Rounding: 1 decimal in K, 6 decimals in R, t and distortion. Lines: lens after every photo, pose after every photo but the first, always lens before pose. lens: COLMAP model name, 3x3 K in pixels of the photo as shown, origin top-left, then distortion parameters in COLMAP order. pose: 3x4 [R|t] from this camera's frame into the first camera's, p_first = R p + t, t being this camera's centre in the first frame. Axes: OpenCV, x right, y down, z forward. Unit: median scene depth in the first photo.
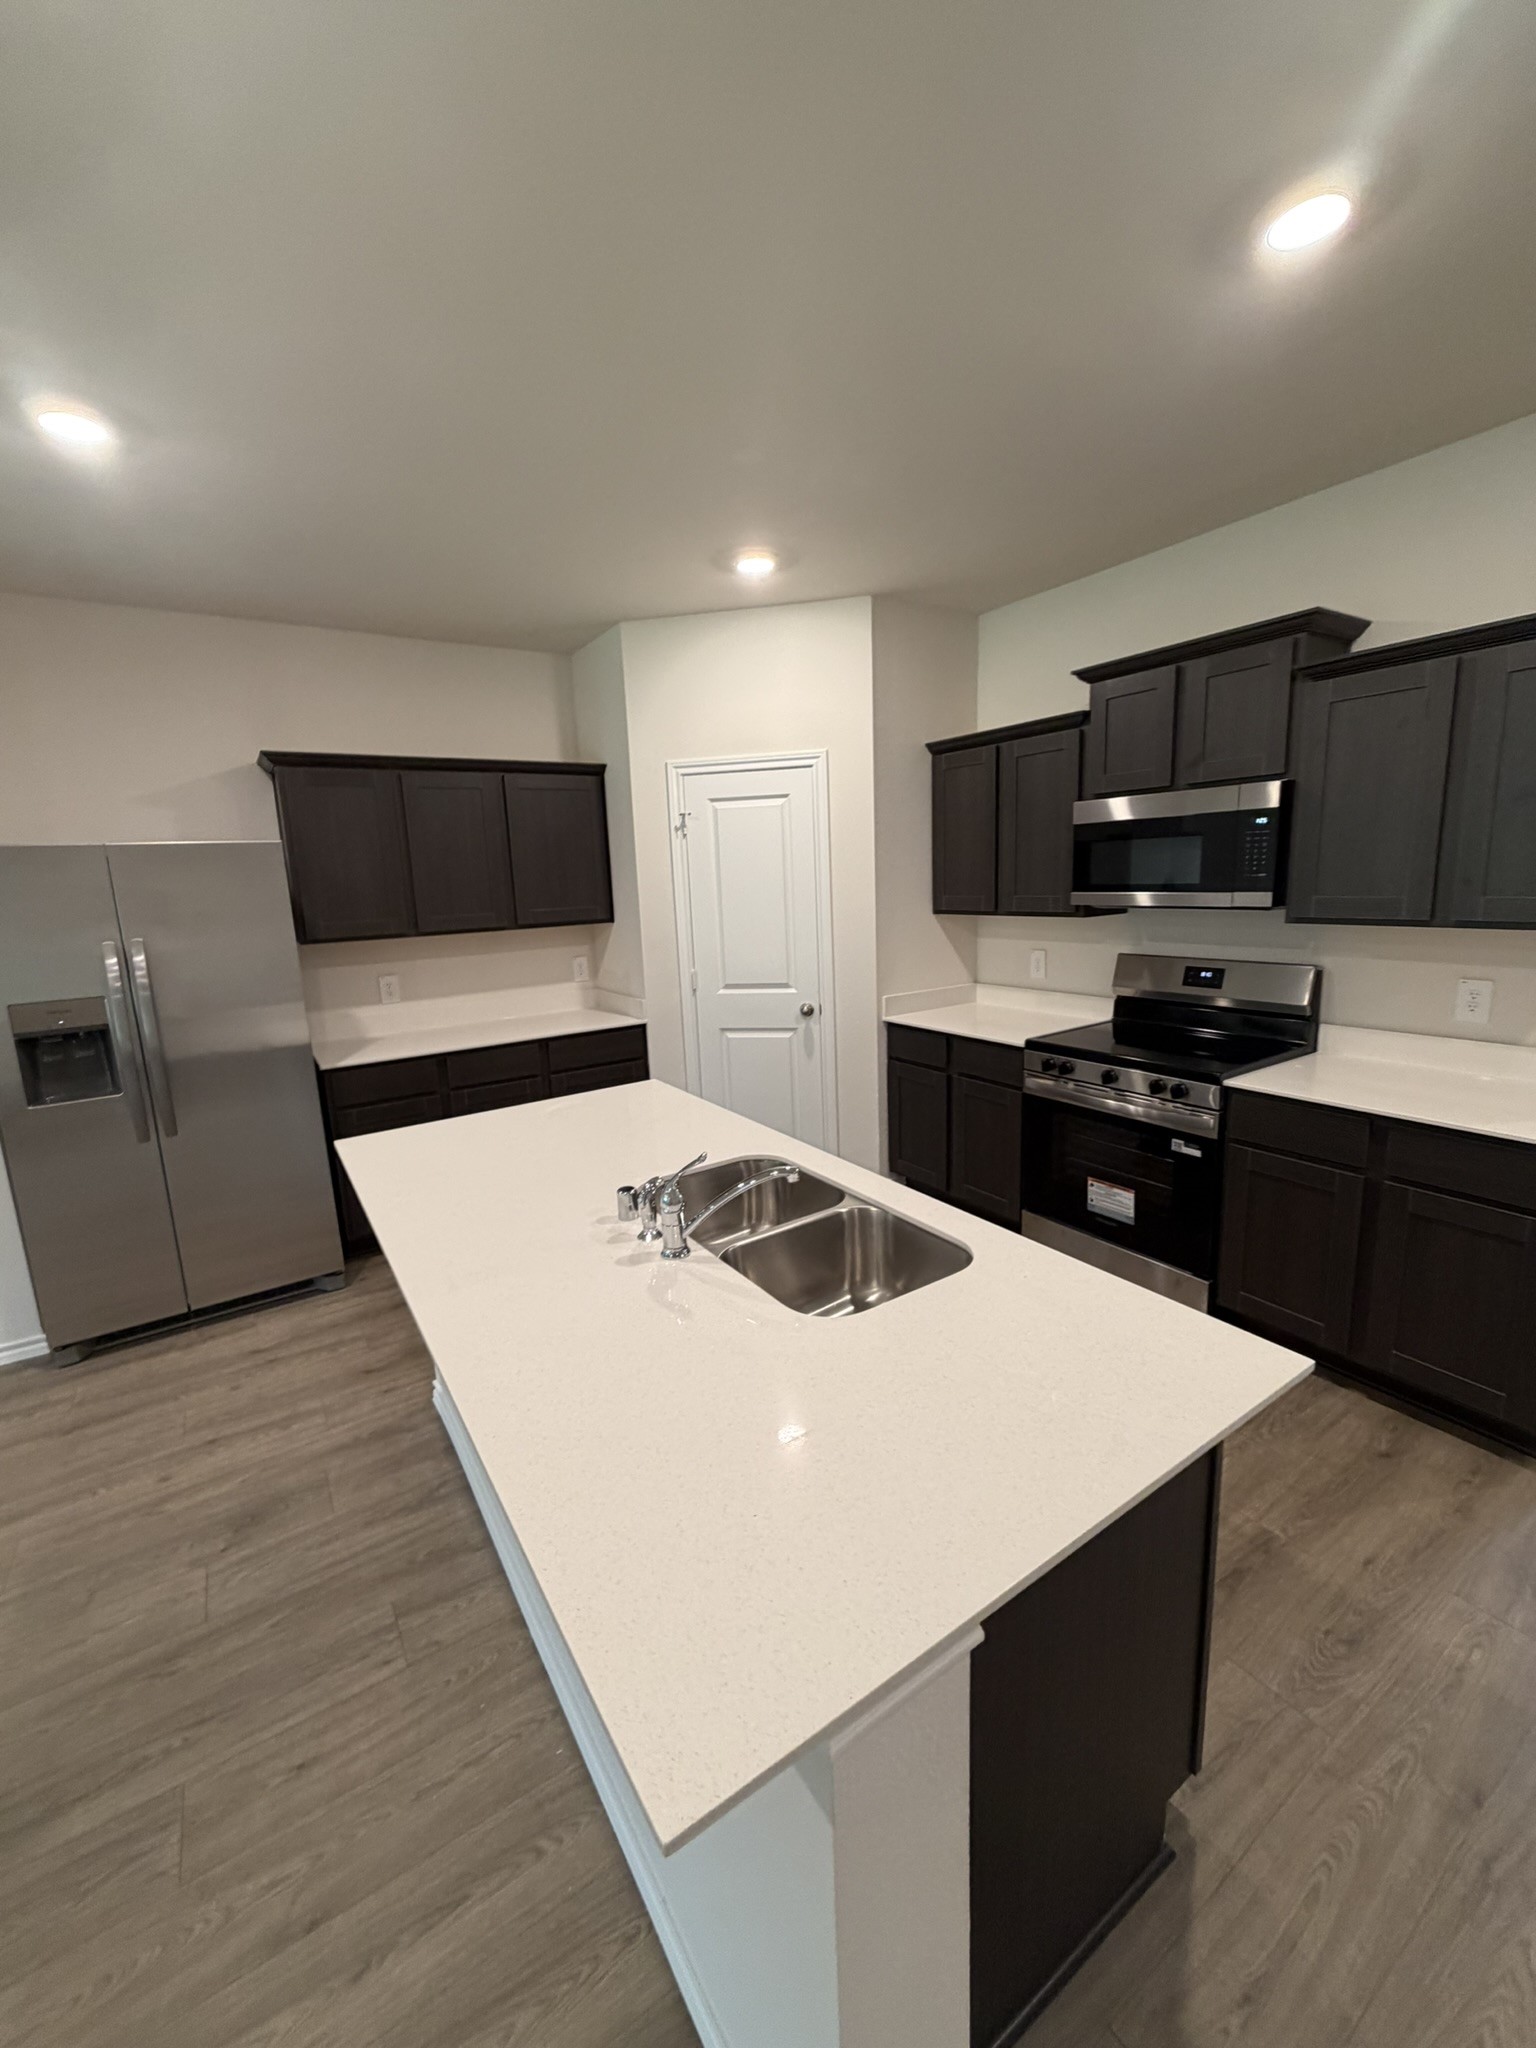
lens RADIAL K [[822.3, 0, 768.0], [0, 822.3, 1024.0], [0, 0, 1]] dist [-0.000149, 0.000583]
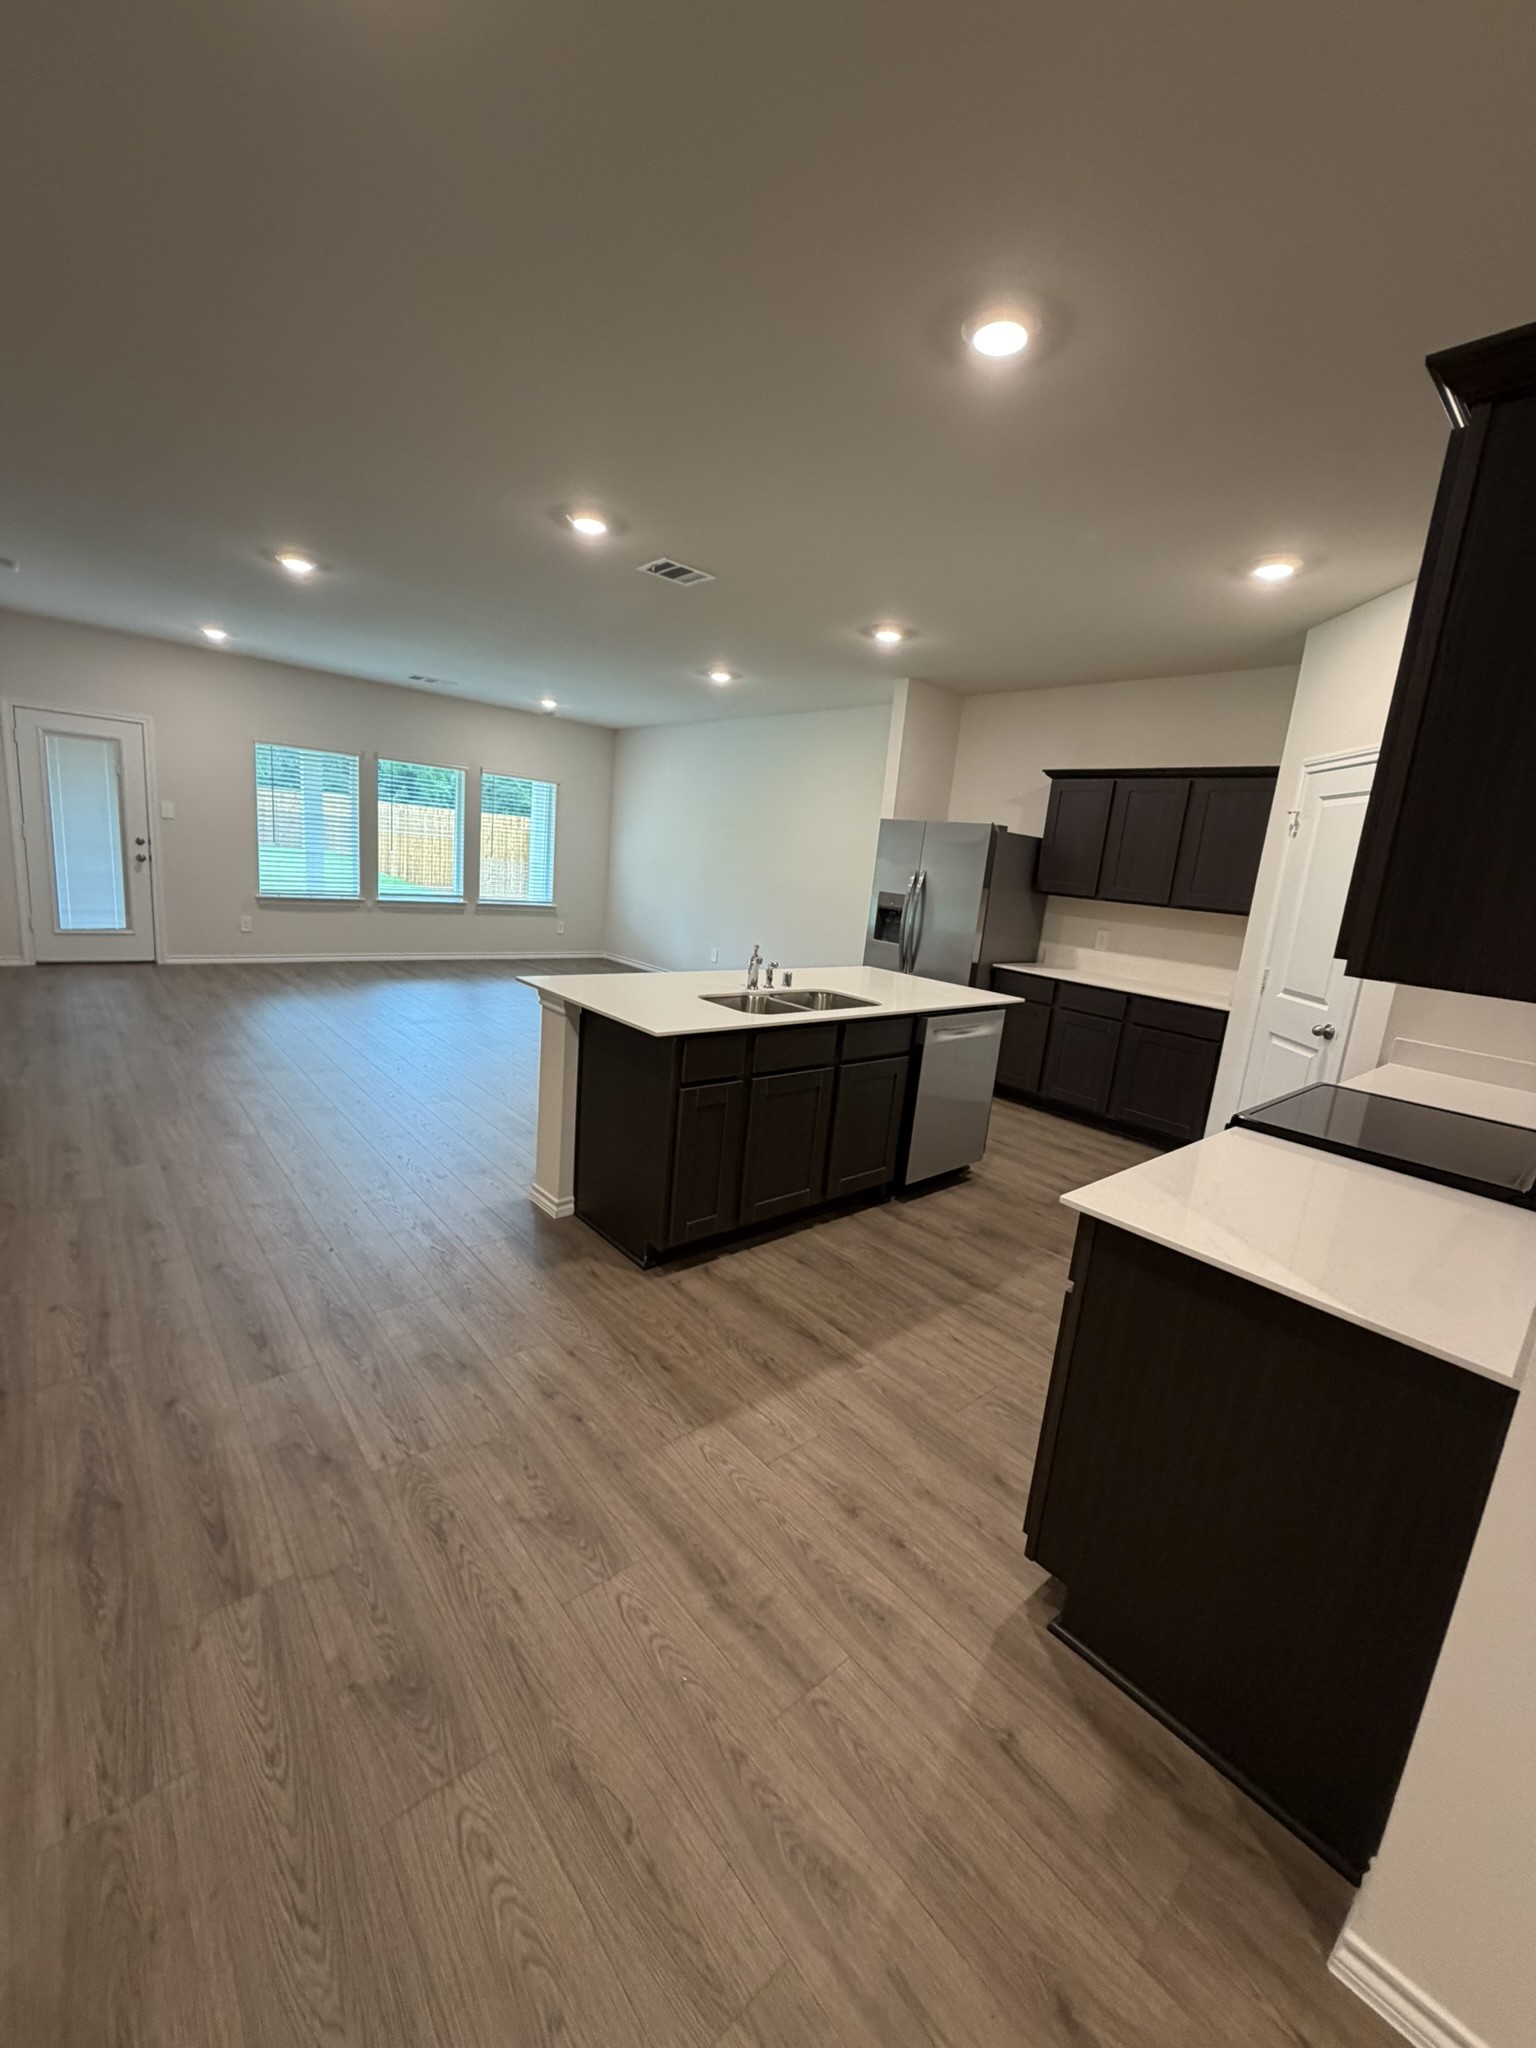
lens RADIAL K [[822.3, 0, 768.0], [0, 822.3, 1024.0], [0, 0, 1]] dist [-0.000149, 0.000583]
pose [[0.127171, 0.249712, -0.959933, 1.174604], [-0.269629, 0.940050, 0.208819, -0.068168], [0.954530, 0.232270, 0.186877, 0.361748]]
